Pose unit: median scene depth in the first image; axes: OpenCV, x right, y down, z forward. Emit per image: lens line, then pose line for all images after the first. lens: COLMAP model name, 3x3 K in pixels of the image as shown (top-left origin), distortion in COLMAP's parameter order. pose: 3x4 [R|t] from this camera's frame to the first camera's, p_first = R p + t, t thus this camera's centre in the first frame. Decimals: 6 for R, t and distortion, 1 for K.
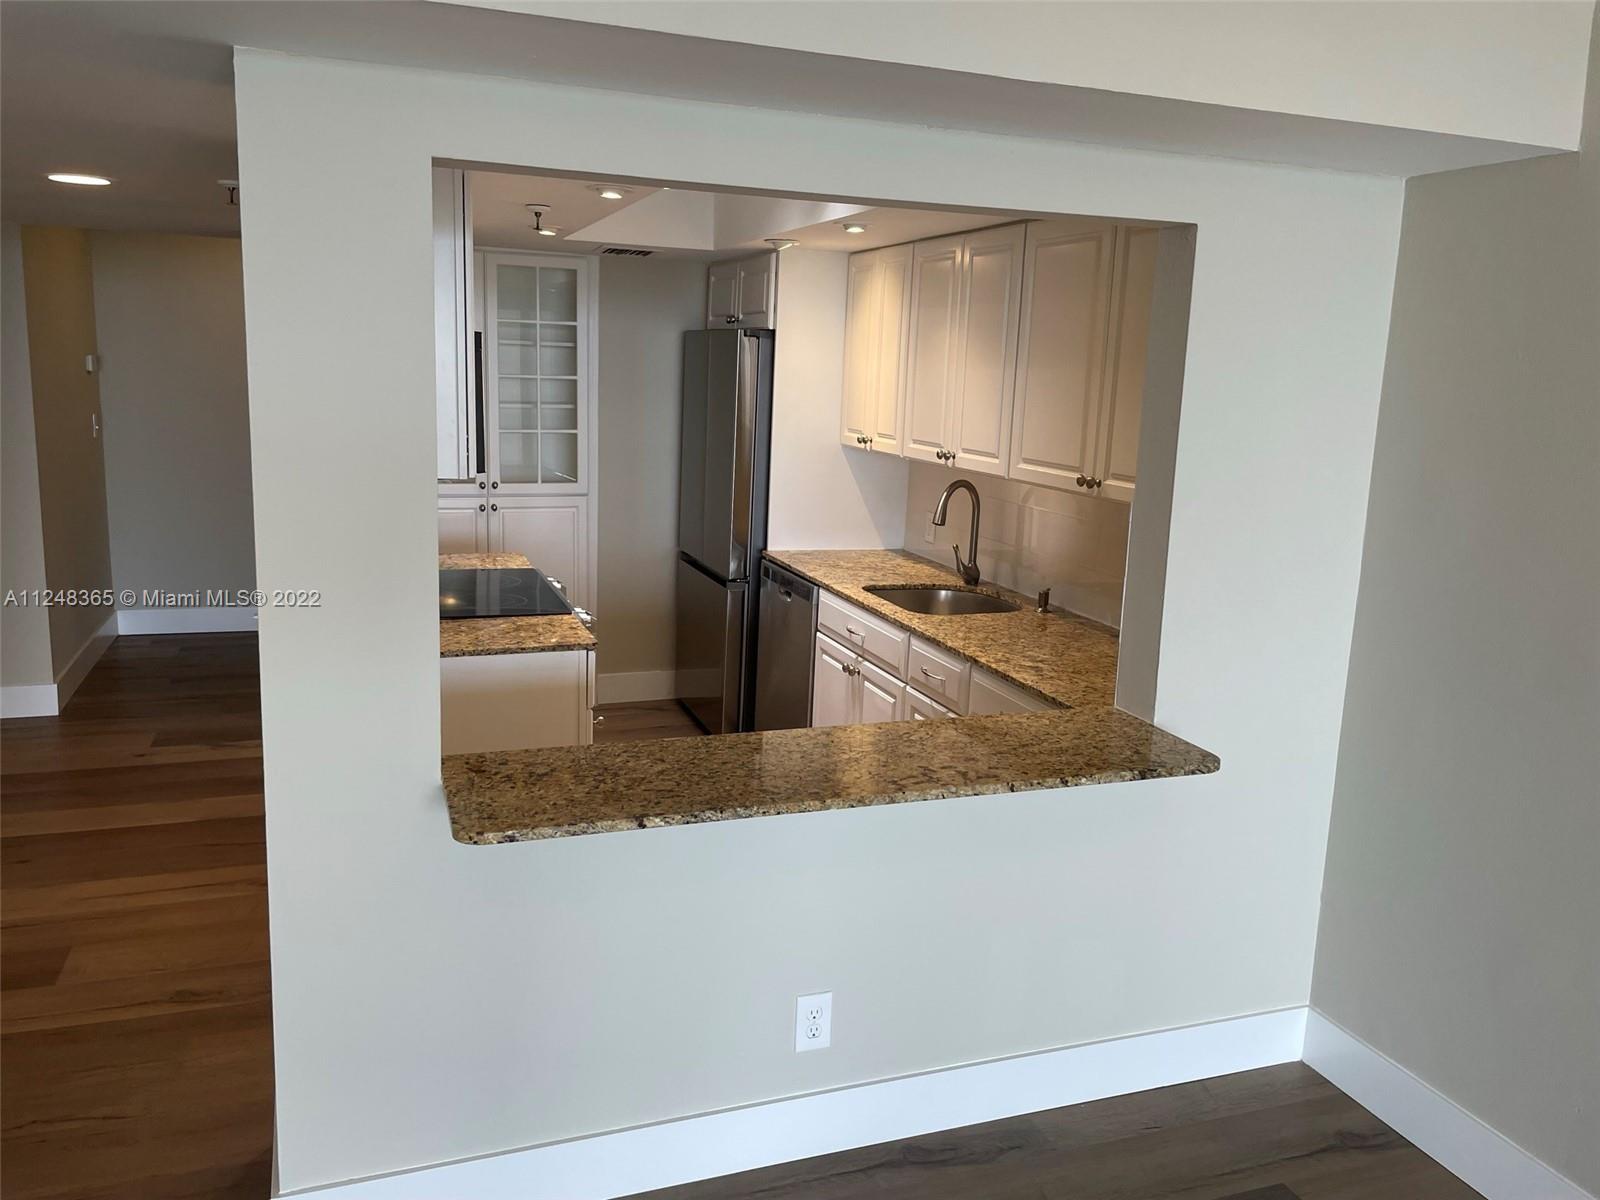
lens RADIAL K [[1211.7, 0, 796.6], [0, 1211.7, 589.2], [0, 0, 1]] dist [0.083954, -0.118920]
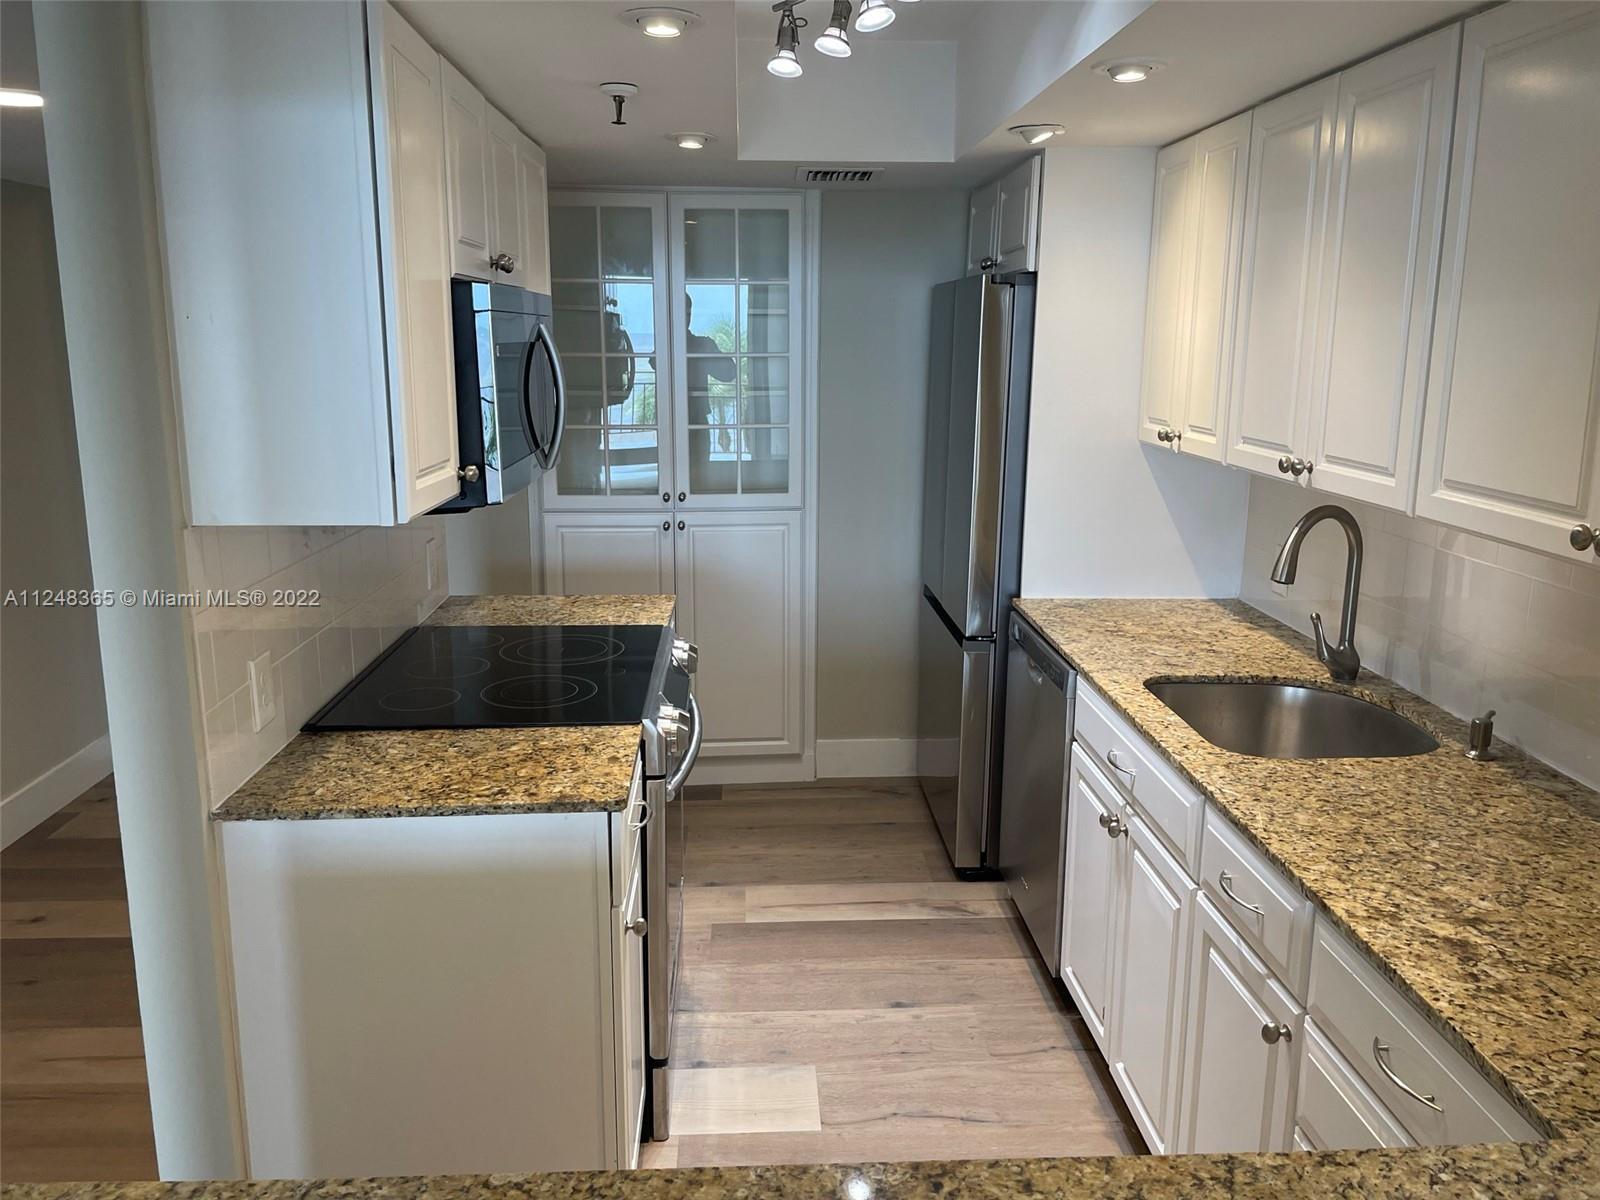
lens RADIAL K [[1211.7, 0, 798.8], [0, 1211.7, 580.1], [0, 0, 1]] dist [0.083954, -0.118920]
pose [[0.954772, 0.025970, -0.296202, 0.066750], [-0.023231, 0.999649, 0.012766, -0.054474], [0.296430, -0.005308, 0.955040, 0.351722]]
